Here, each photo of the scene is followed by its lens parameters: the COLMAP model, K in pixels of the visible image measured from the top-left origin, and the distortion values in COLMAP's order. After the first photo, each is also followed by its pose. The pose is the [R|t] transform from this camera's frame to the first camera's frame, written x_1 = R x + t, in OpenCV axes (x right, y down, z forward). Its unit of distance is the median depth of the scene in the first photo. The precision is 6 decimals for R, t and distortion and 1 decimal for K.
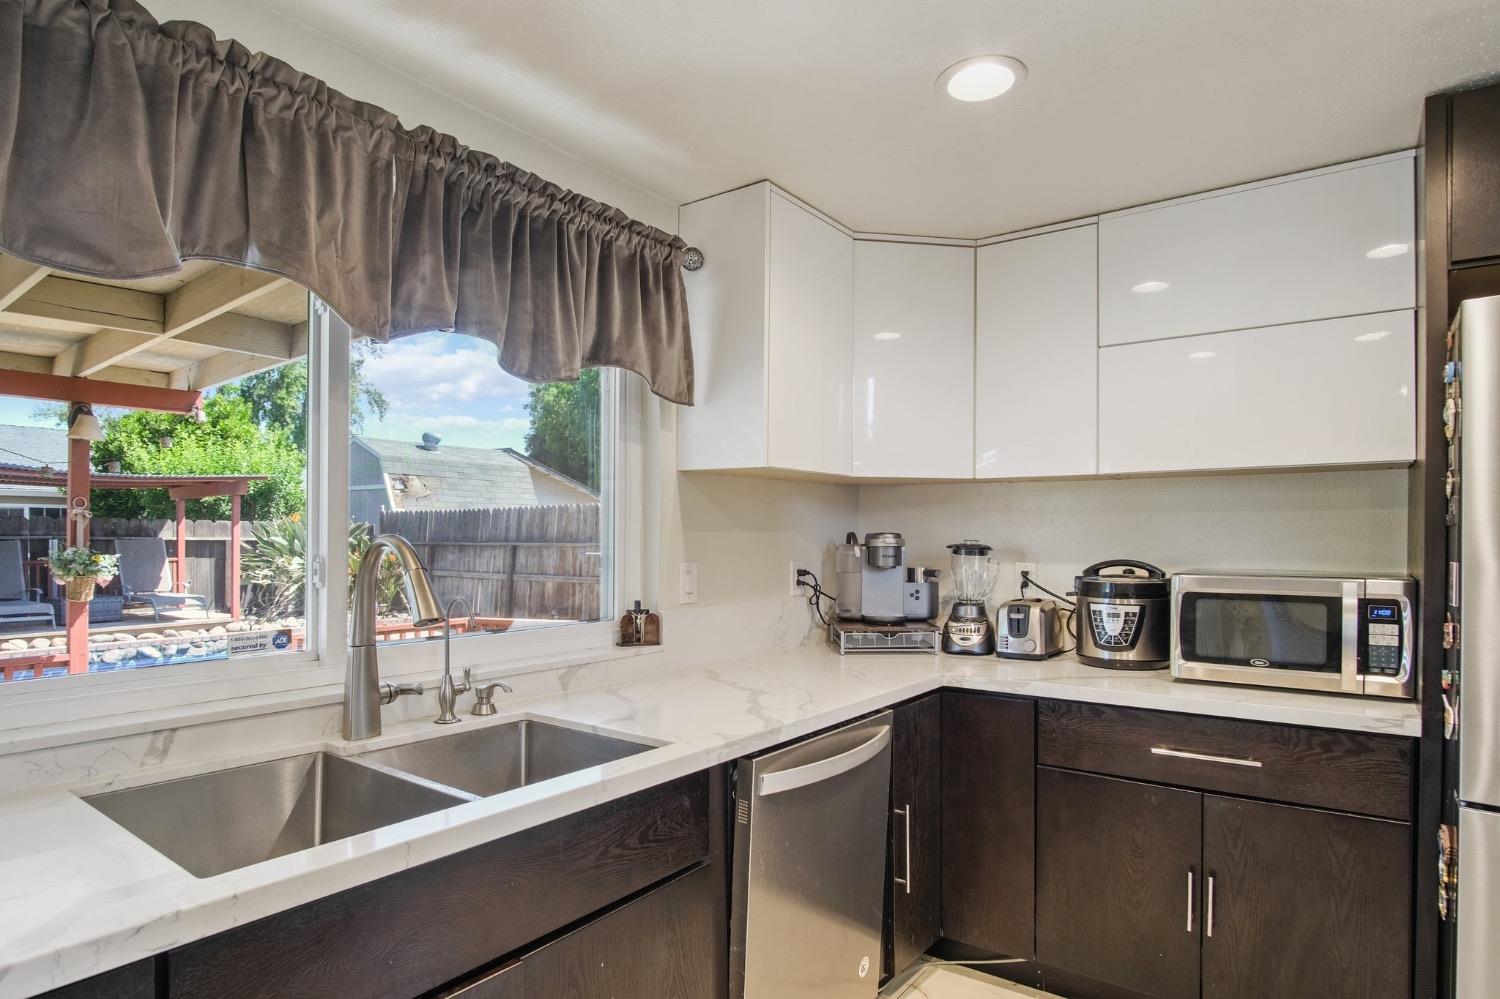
lens RADIAL K [[823.3, 0, 757.1], [0, 823.3, 536.5], [0, 0, 1]] dist [-0.030130, 0.007272]
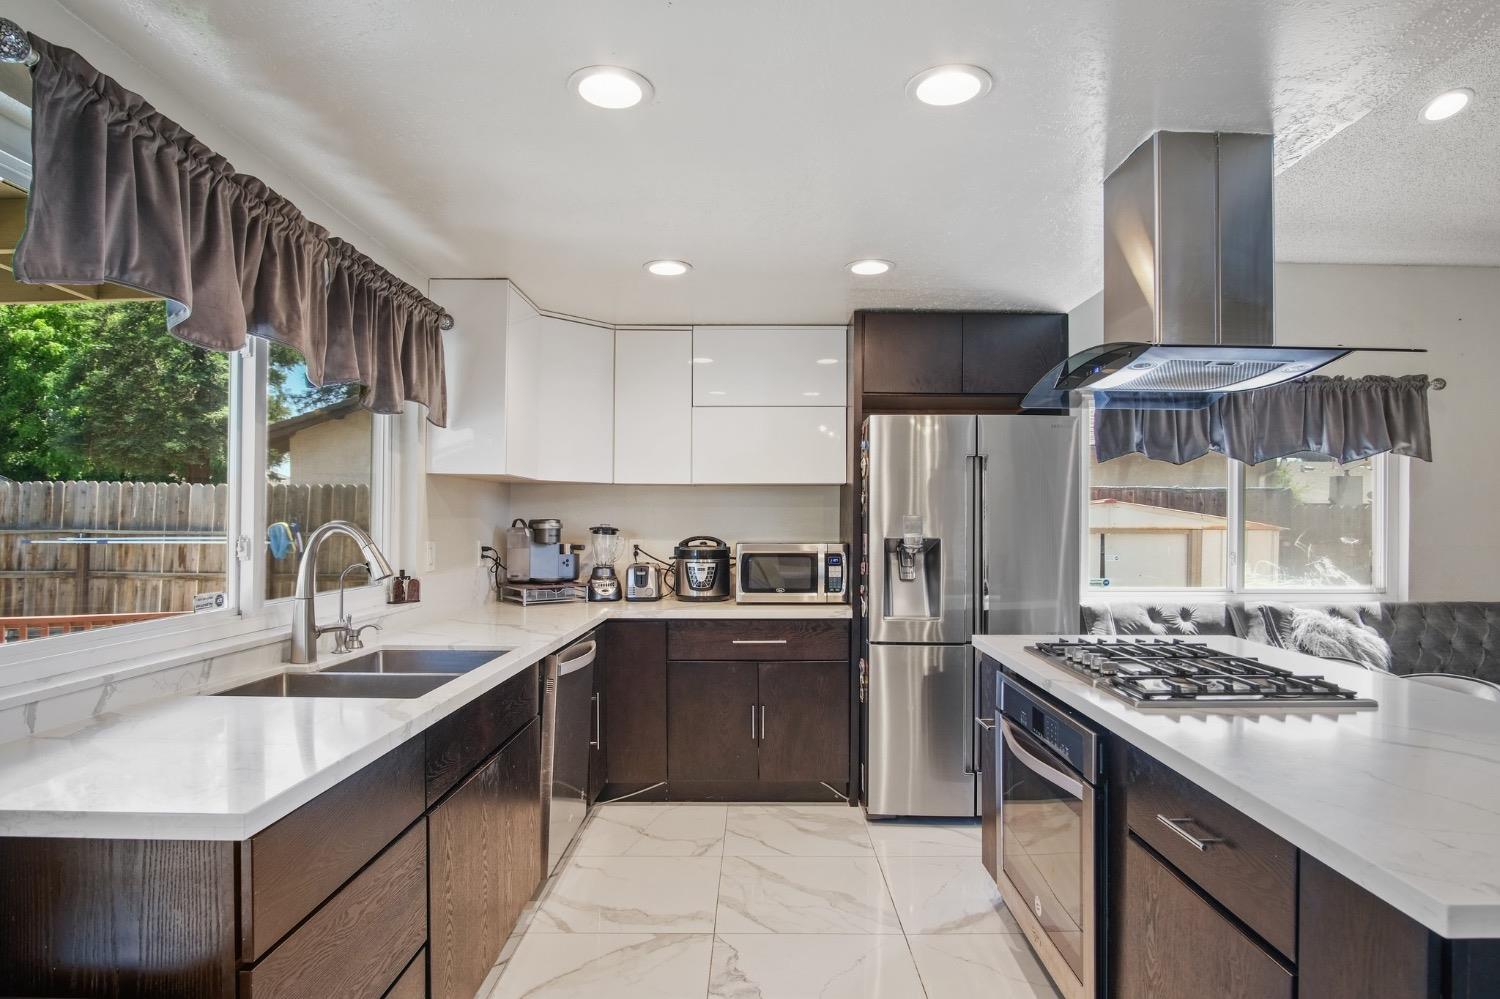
lens RADIAL K [[807.6, 0, 762.8], [0, 807.6, 513.4], [0, 0, 1]] dist [-0.025626, 0.003273]
pose [[0.806448, 0.005521, 0.591279, -0.460761], [0.000254, 0.999953, -0.009683, -0.001249], [-0.591305, 0.007960, 0.806409, -0.419030]]
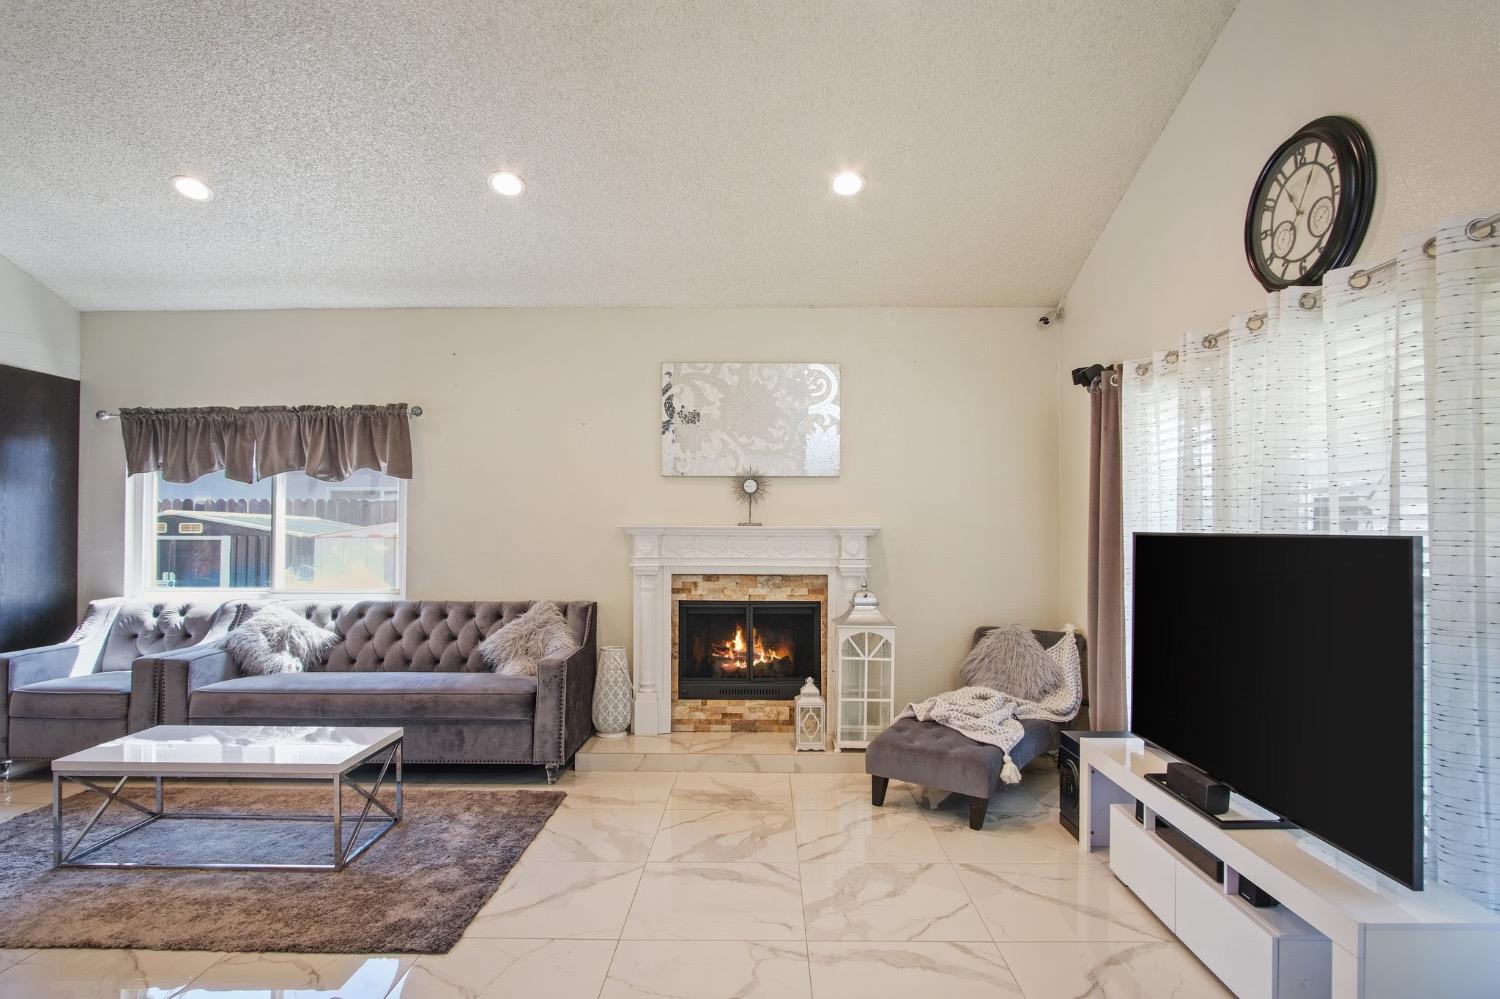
lens RADIAL K [[807.6, 0, 762.8], [0, 807.6, 513.4], [0, 0, 1]] dist [-0.025626, 0.003273]
pose [[0.812039, 0.009289, 0.583529, 1.408356], [0.005514, 0.999707, -0.023588, 0.009803], [-0.583577, 0.022372, 0.811750, -2.158338]]
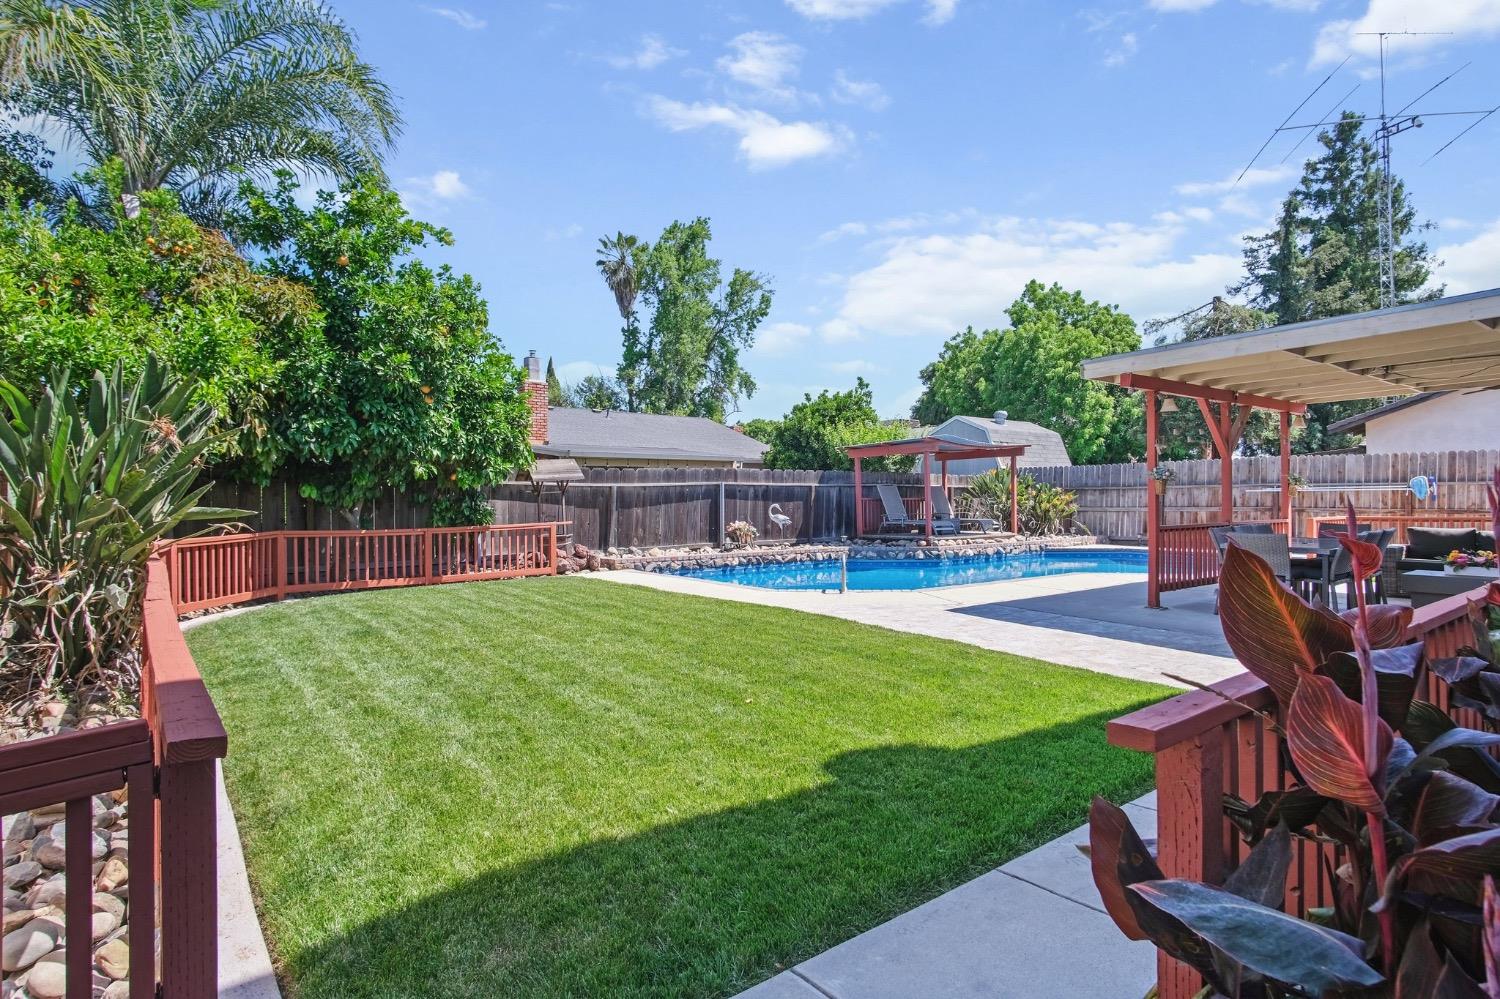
lens RADIAL K [[814.5, 0, 756.4], [0, 814.5, 481.6], [0, 0, 1]] dist [-0.024112, 0.002079]
pose [[0.960854, -0.014417, -0.276680, -3.519367], [0.008104, 0.999680, -0.023949, 0.168692], [0.276937, 0.020769, 0.960664, -3.533192]]
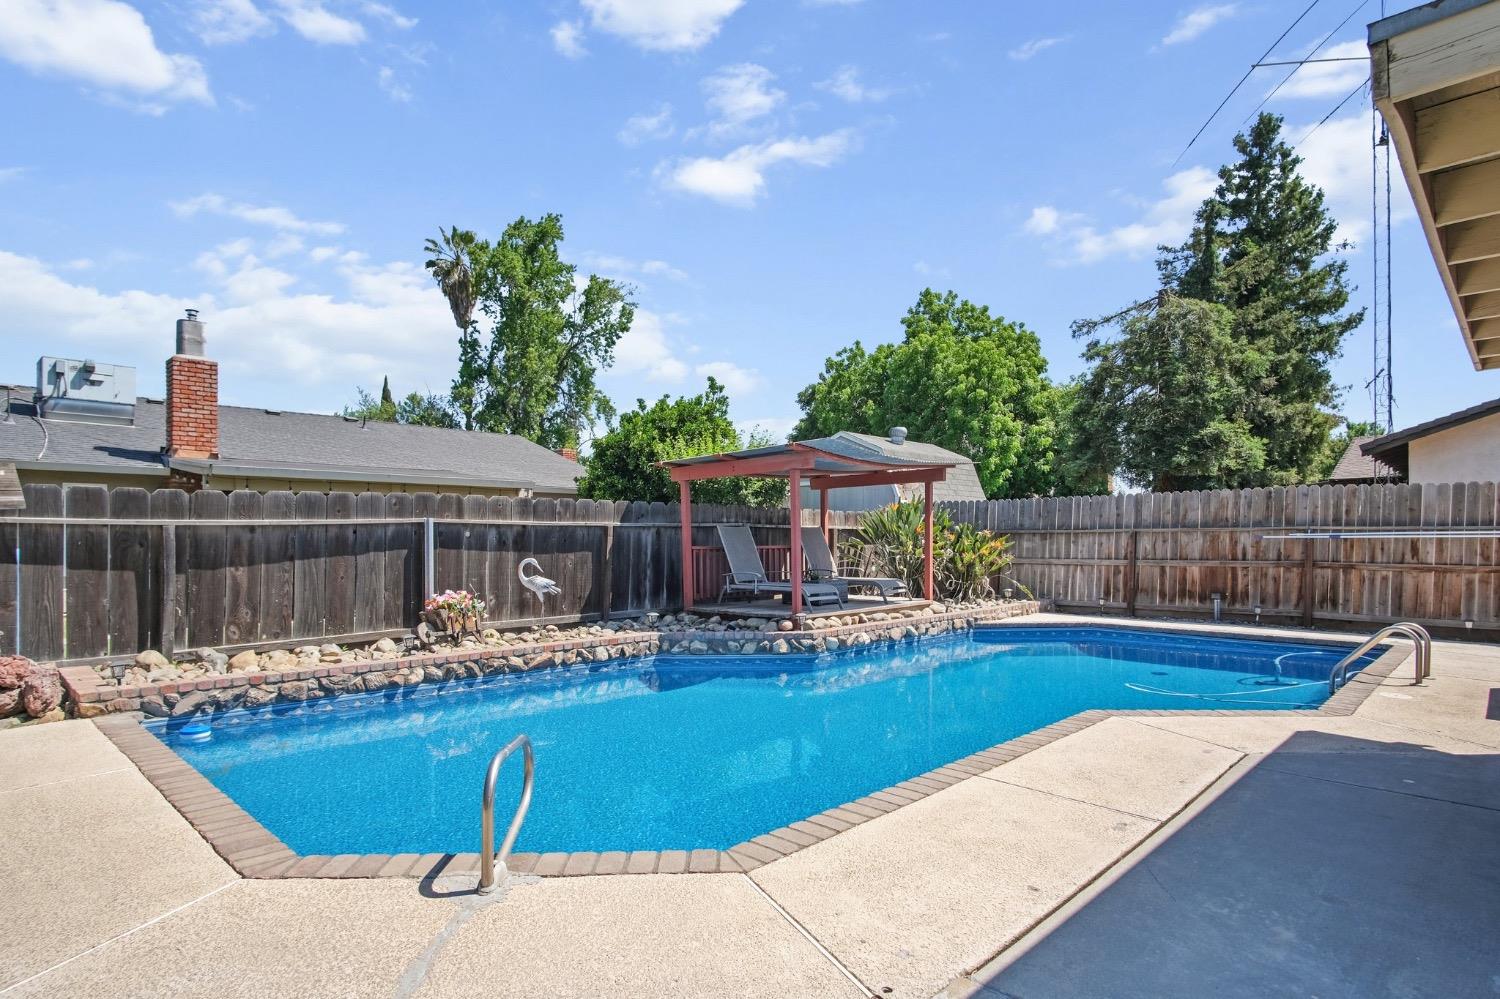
lens RADIAL K [[823.3, 0, 757.1], [0, 823.3, 536.5], [0, 0, 1]] dist [-0.030130, 0.007272]
pose [[0.990893, -0.005747, -0.134526, -3.683755], [0.005354, 0.999980, -0.003284, 0.106451], [0.134543, 0.002534, 0.990905, -0.380739]]
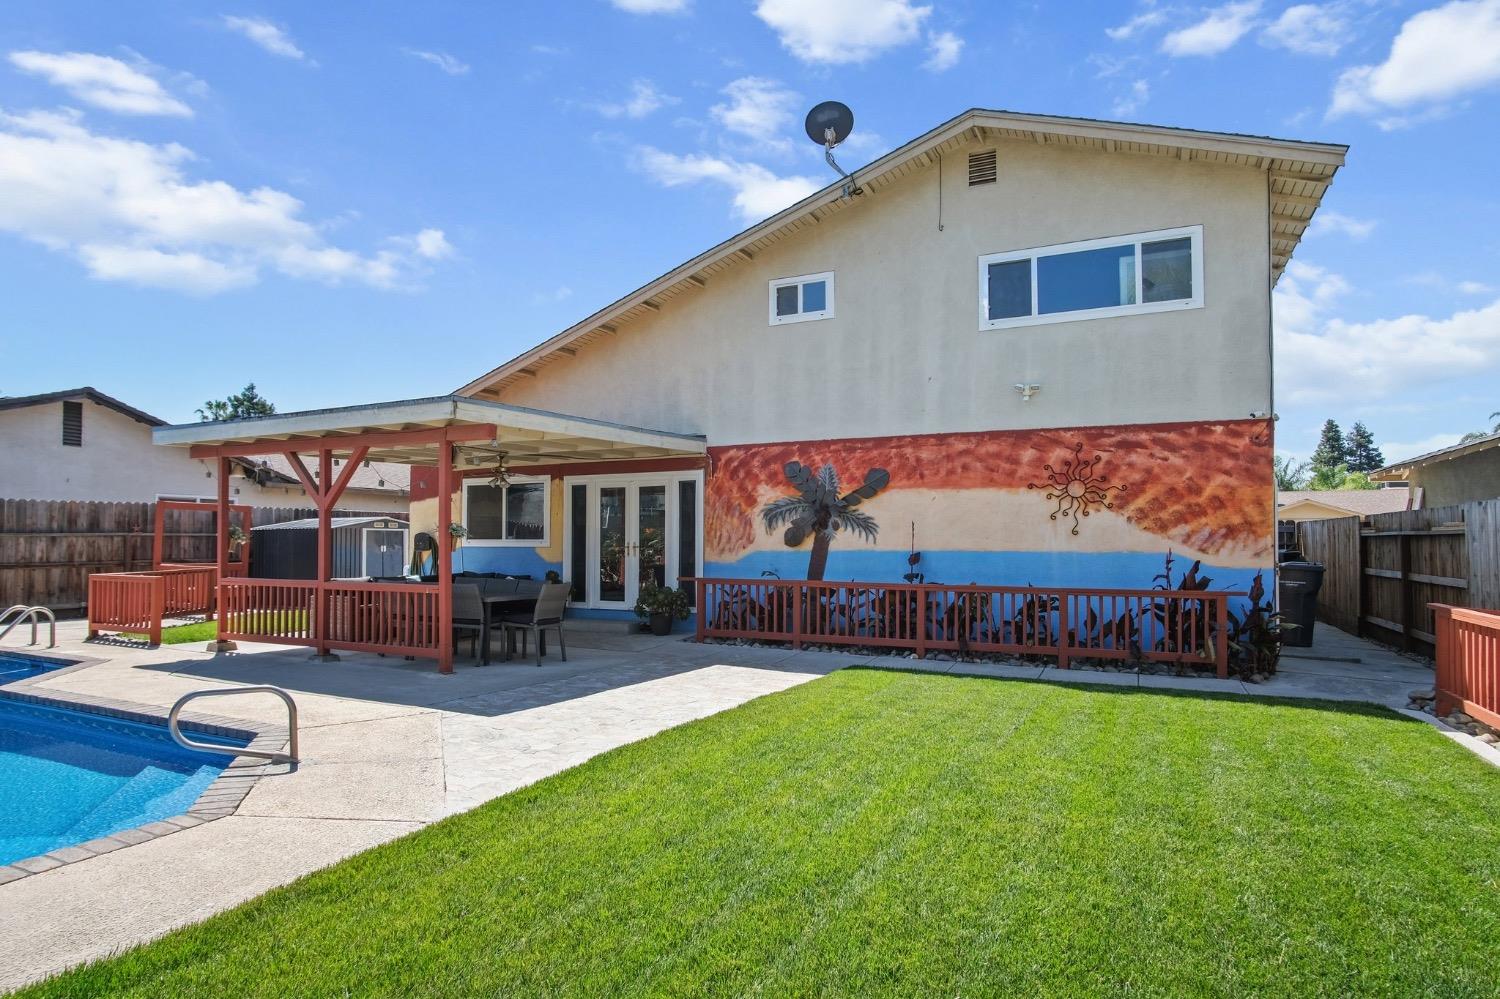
lens RADIAL K [[807.6, 0, 762.8], [0, 807.6, 513.4], [0, 0, 1]] dist [-0.025626, 0.003273]
pose [[-0.195540, 0.024441, 0.980391, -6.656604], [0.002178, 0.999698, -0.024488, 0.064664], [-0.980693, -0.002653, -0.195534, 0.106238]]
